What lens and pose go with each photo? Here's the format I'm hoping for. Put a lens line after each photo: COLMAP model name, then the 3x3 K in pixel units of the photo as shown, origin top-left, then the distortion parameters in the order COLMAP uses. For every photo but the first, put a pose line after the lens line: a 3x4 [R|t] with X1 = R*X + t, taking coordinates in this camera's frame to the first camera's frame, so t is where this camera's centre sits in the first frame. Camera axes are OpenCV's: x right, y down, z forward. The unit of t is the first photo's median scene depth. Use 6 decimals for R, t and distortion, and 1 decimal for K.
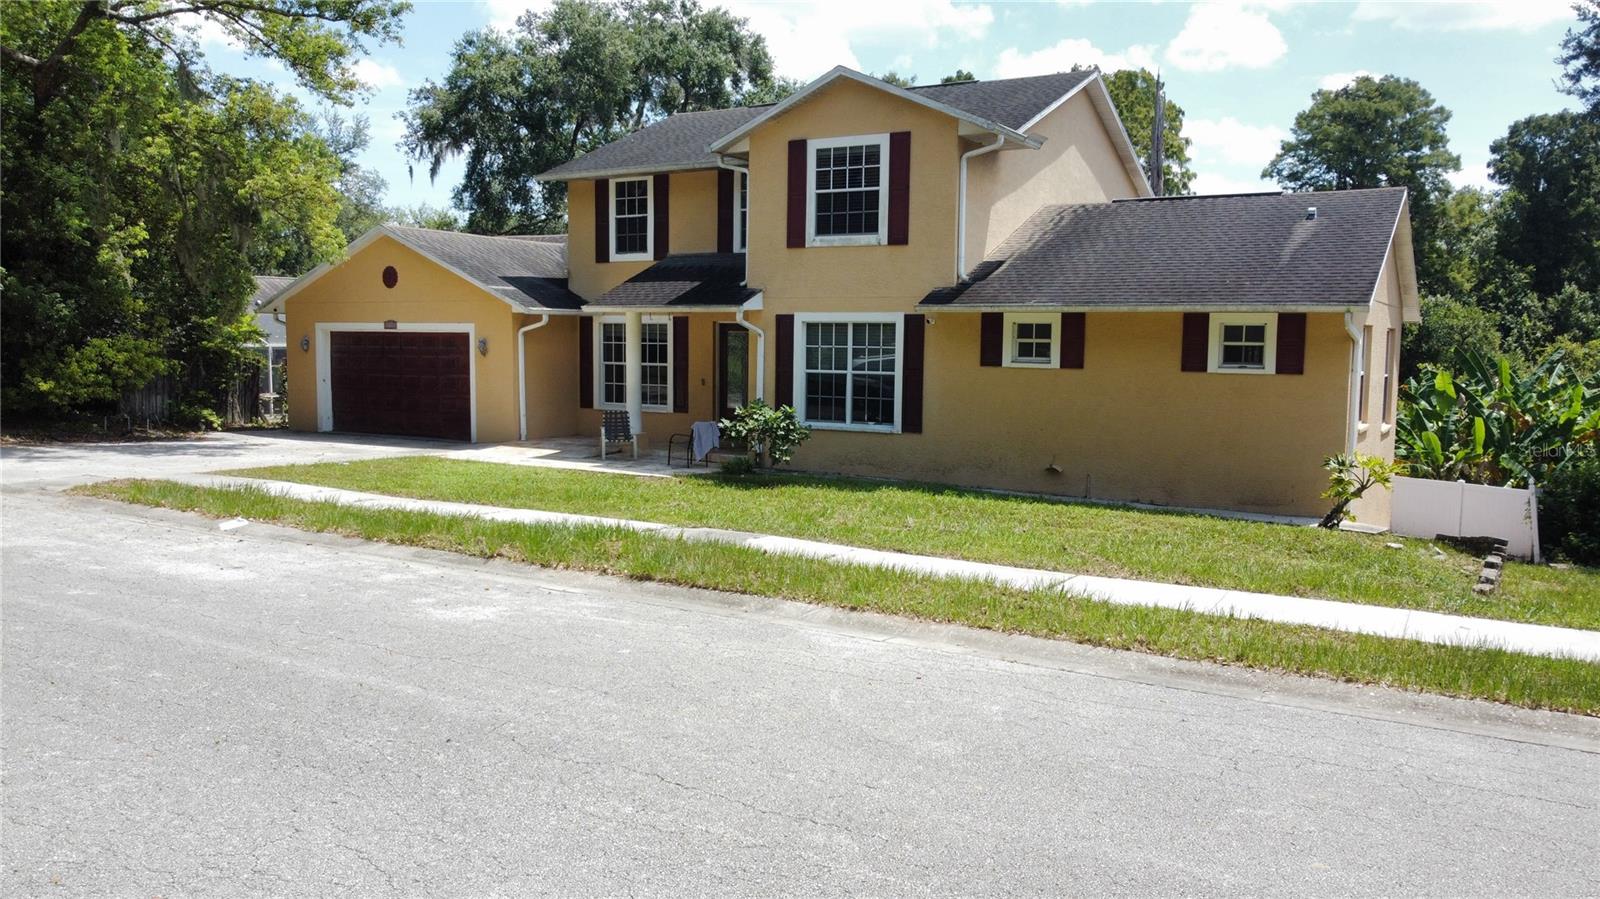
lens RADIAL K [[1212.2, 0, 798.4], [0, 1212.2, 448.0], [0, 0, 1]] dist [-0.009080, 0.004791]
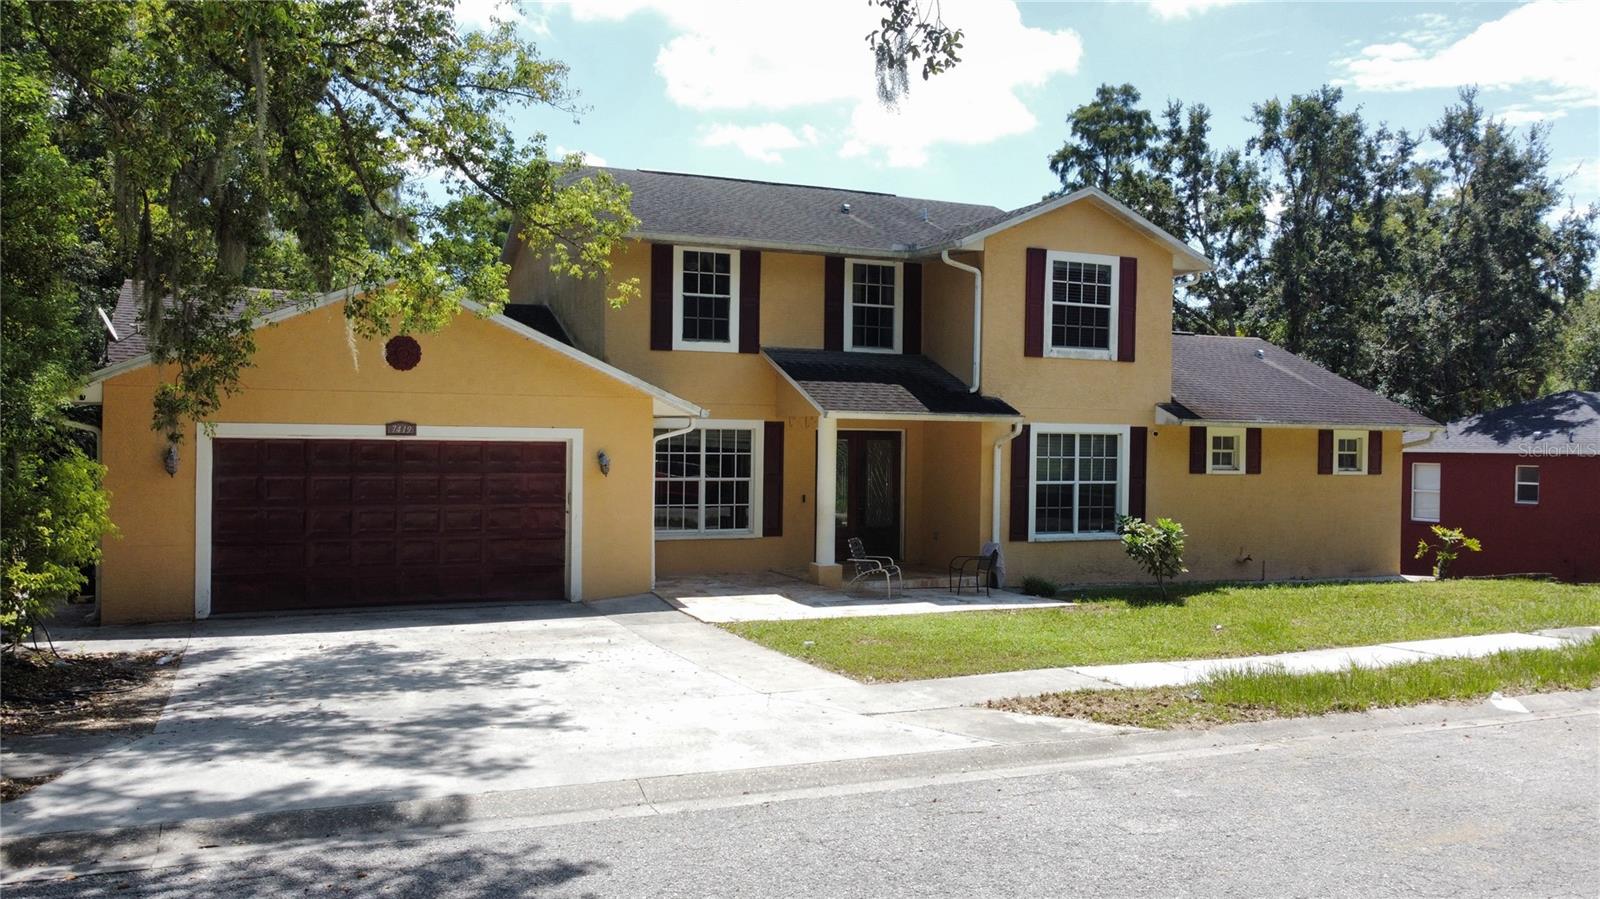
lens RADIAL K [[1212.2, 0, 784.5], [0, 1212.2, 448.4], [0, 0, 1]] dist [-0.009080, 0.004791]
pose [[0.586515, -0.009665, 0.809881, -0.915554], [0.066613, 0.997117, -0.036341, -0.070177], [-0.807195, 0.075263, 0.585468, 0.600686]]
